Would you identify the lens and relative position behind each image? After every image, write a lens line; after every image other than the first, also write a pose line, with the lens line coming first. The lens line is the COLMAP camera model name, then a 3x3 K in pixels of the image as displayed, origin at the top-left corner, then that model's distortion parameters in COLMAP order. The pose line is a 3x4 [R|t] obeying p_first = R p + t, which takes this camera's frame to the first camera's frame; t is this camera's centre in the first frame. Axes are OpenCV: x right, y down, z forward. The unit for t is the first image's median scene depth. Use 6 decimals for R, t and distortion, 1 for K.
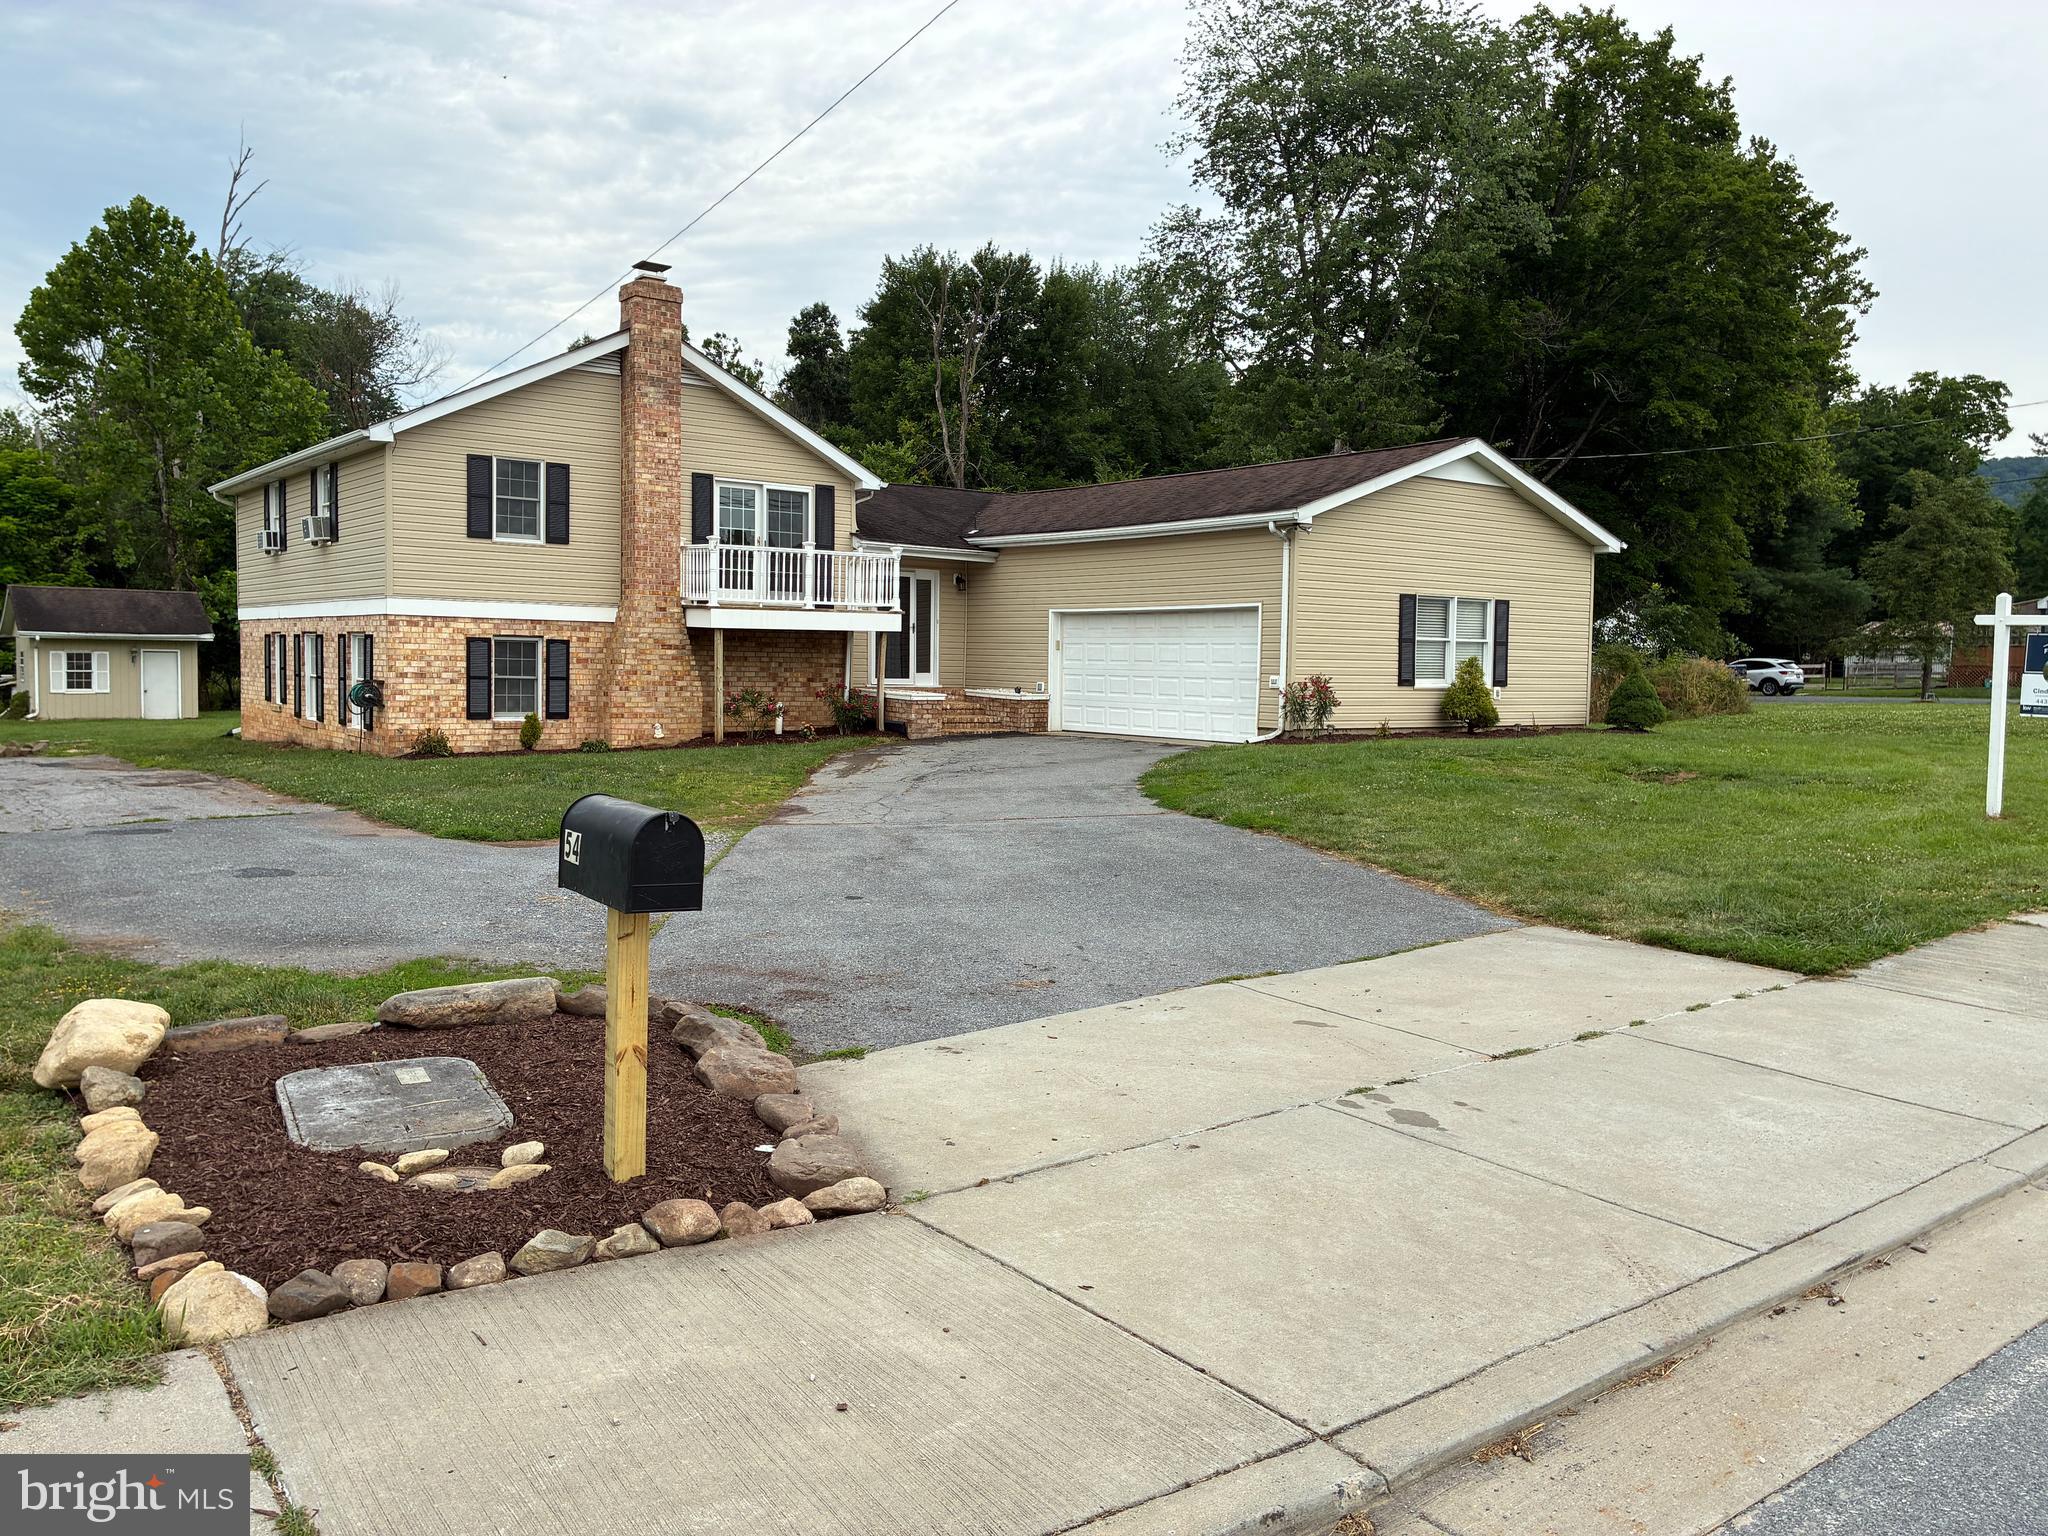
lens RADIAL K [[1575.7, 0, 1024.0], [0, 1575.7, 768.0], [0, 0, 1]] dist [0.021783, -0.003787]
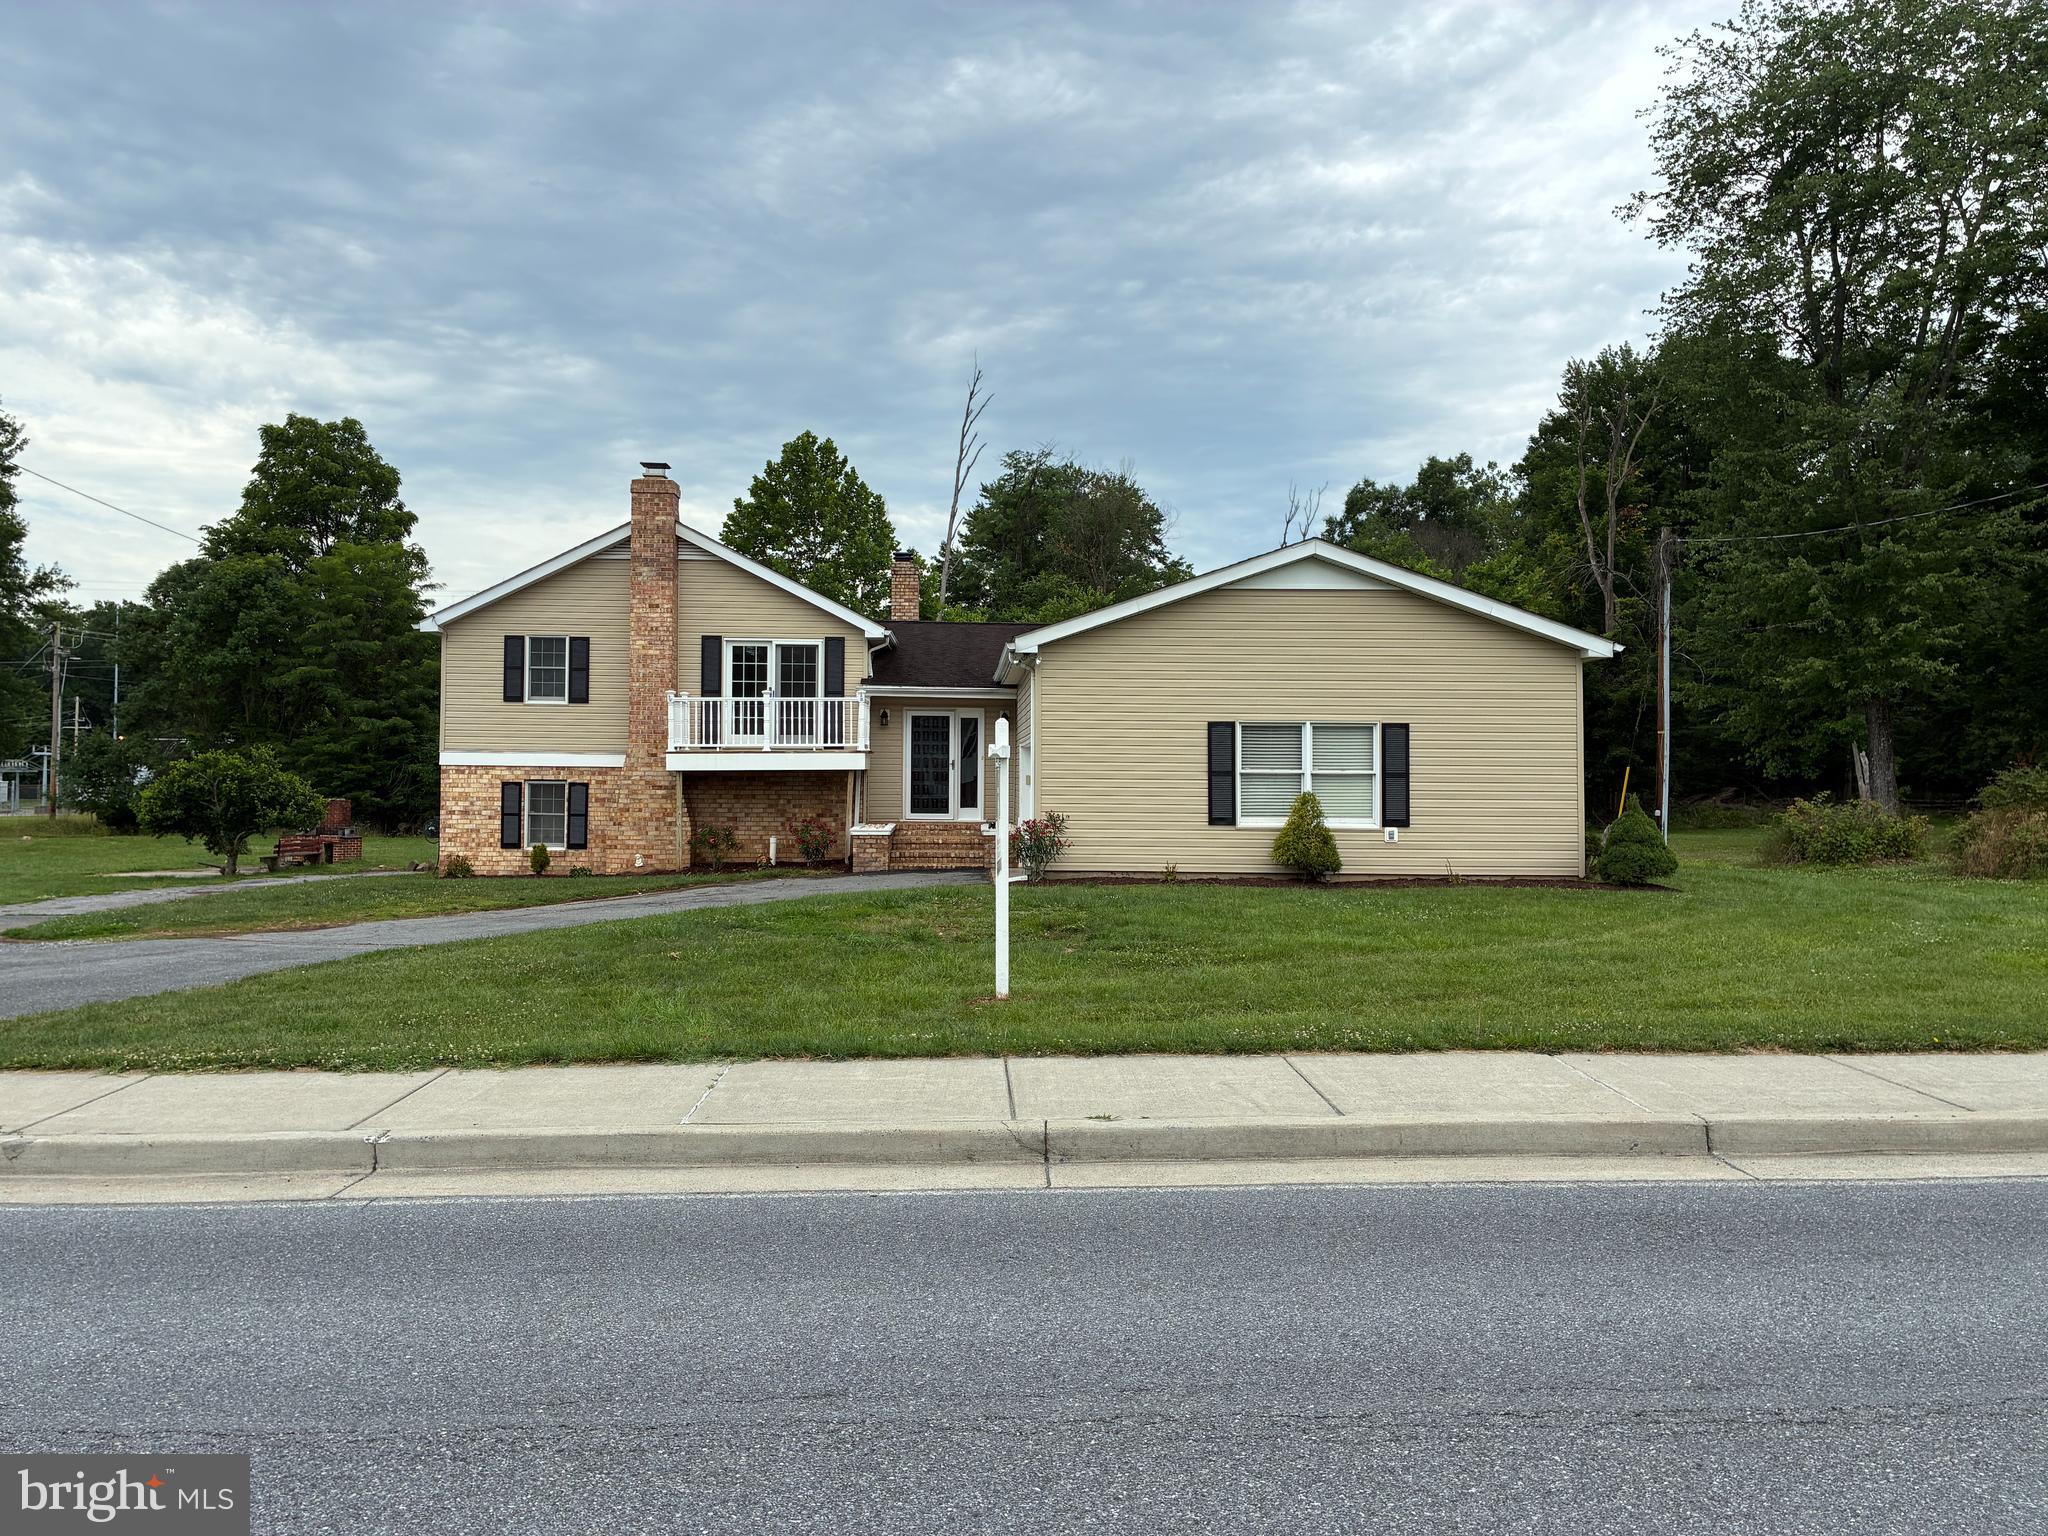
lens RADIAL K [[1575.7, 0, 1024.0], [0, 1575.7, 768.0], [0, 0, 1]] dist [0.021783, -0.003787]
pose [[0.811827, -0.015255, -0.583698, 0.658875], [-0.033640, 0.996776, -0.072838, -0.016124], [0.582928, 0.078768, 0.808697, 0.222736]]
